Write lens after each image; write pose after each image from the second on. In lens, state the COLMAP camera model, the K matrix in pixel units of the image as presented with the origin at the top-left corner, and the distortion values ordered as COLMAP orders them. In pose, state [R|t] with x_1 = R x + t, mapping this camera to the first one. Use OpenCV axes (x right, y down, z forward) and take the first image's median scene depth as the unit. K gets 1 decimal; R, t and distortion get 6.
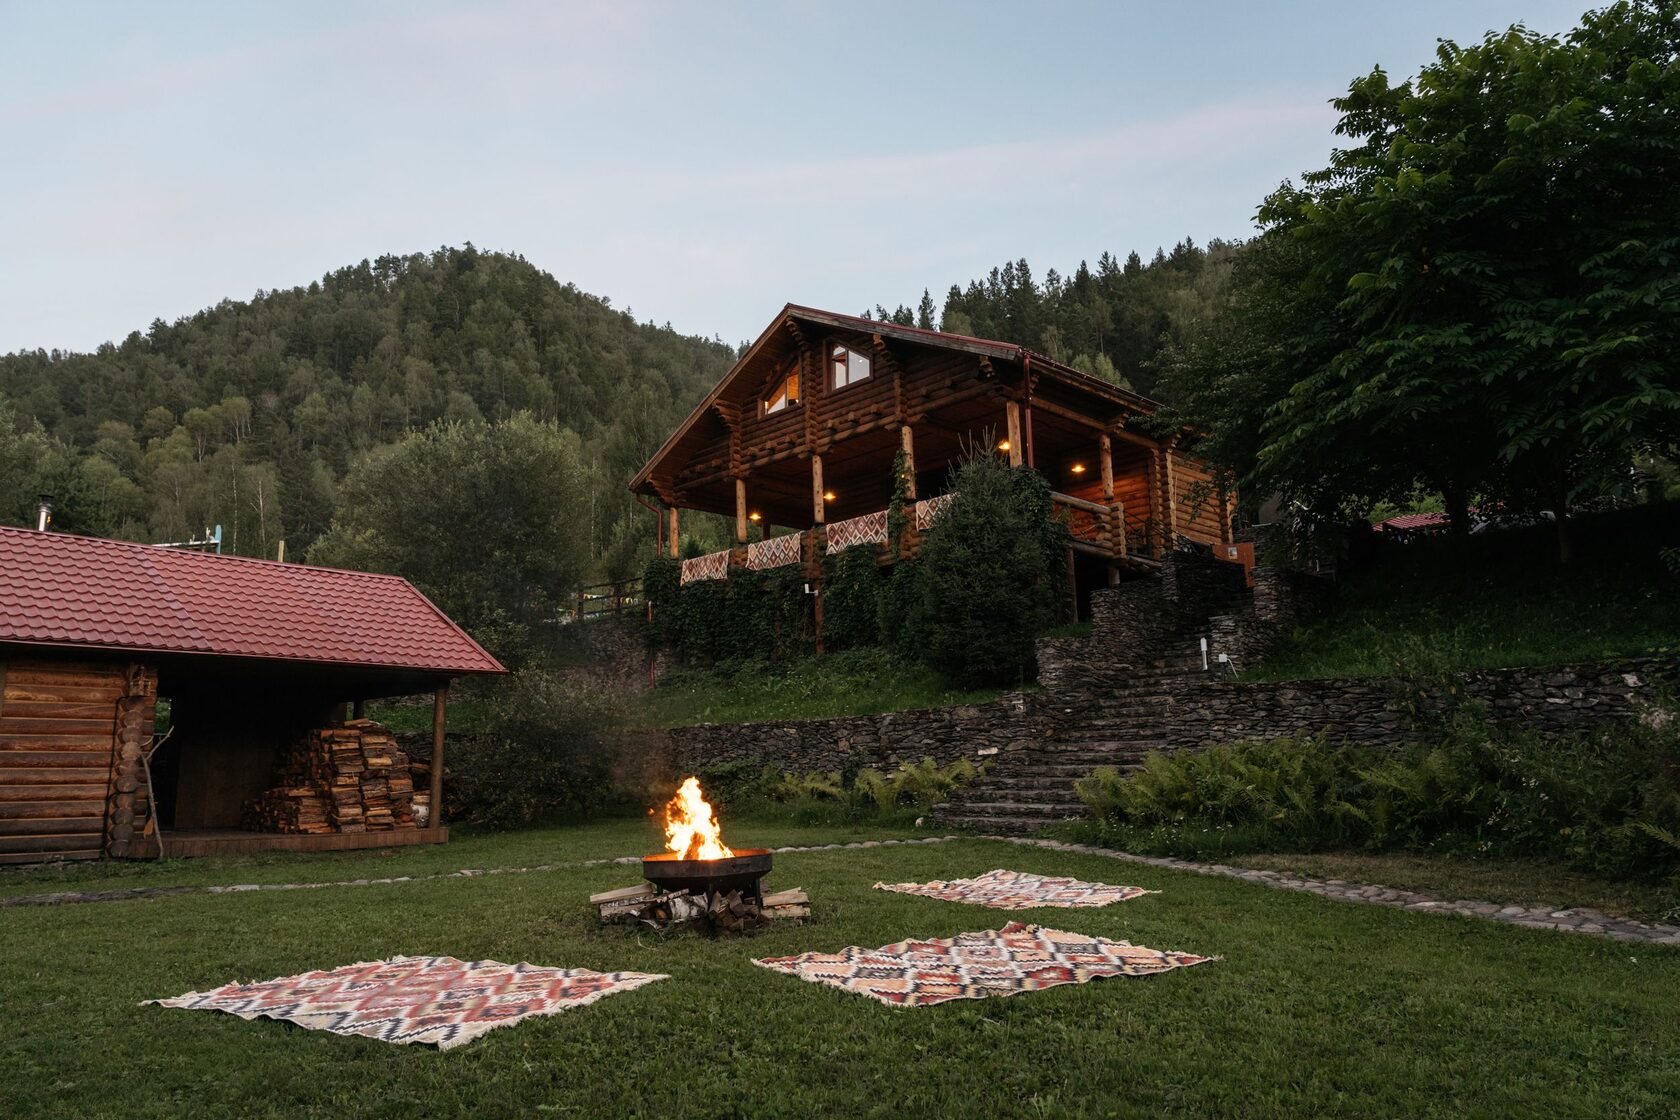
lens RADIAL K [[1085.0, 0, 800.6], [0, 1085.0, 563.7], [0, 0, 1]] dist [0.003549, 0.000754]
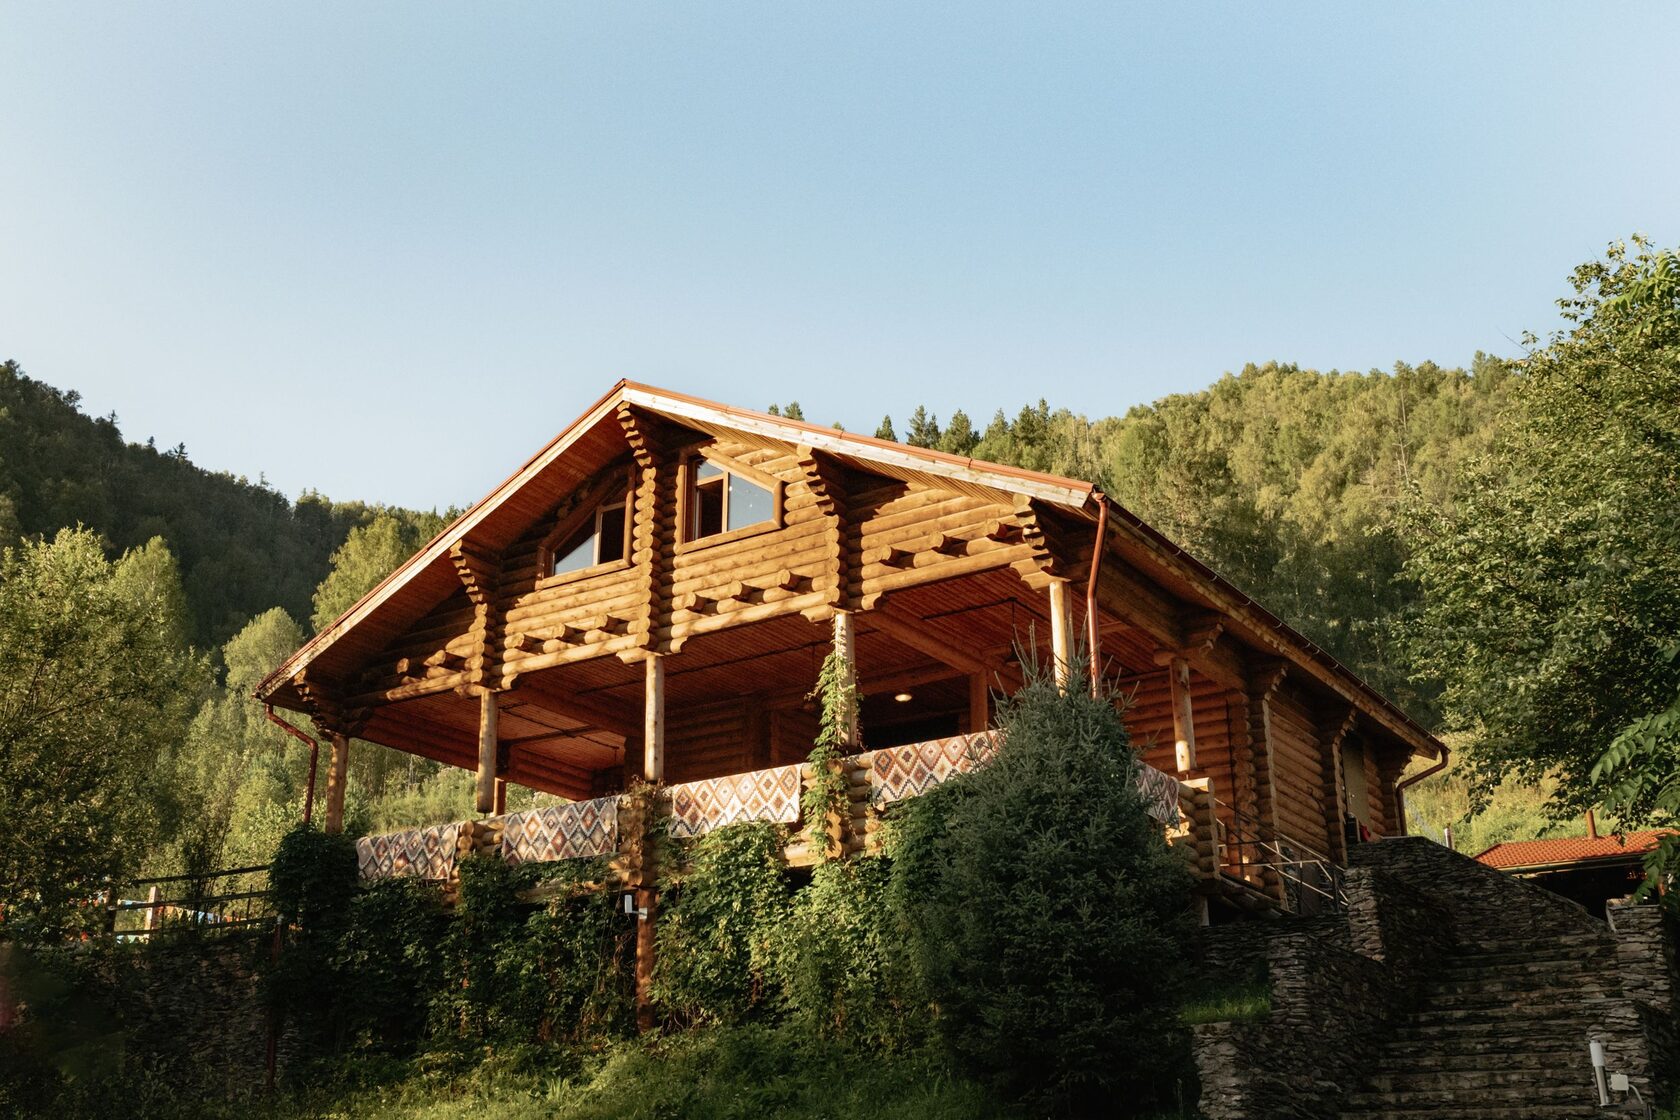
lens RADIAL K [[1759.1, 0, 762.5], [0, 1759.1, 557.3], [0, 0, 1]] dist [0.044229, 0.014457]
pose [[0.973626, 0.094606, 0.207610, -0.127236], [-0.055766, 0.981055, -0.185530, 0.013235], [-0.221229, 0.169060, 0.960456, 0.138706]]
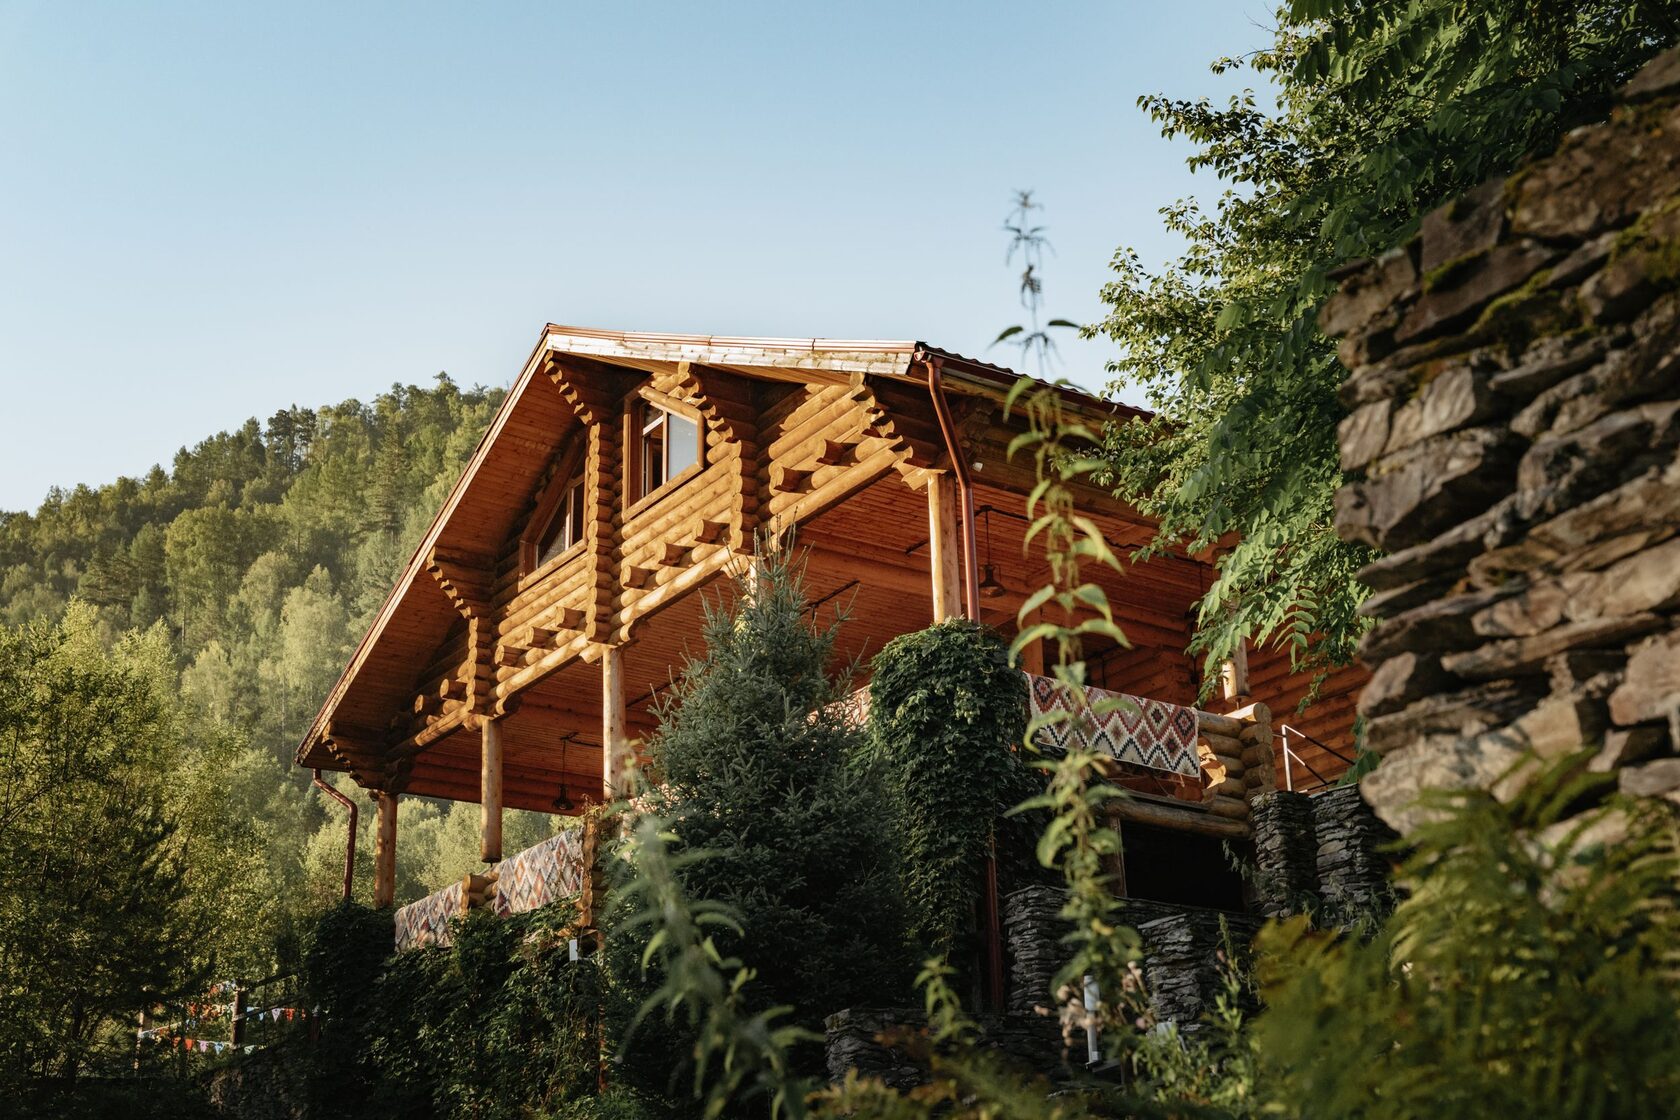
lens RADIAL K [[2143.8, 0, 838.4], [0, 2143.8, 586.2], [0, 0, 1]] dist [0.115428, 0.009174]
pose [[0.990894, -0.060910, -0.120078, 0.225523], [0.038756, 0.983110, -0.178867, 0.038839], [0.128945, 0.172585, 0.976518, 0.150429]]
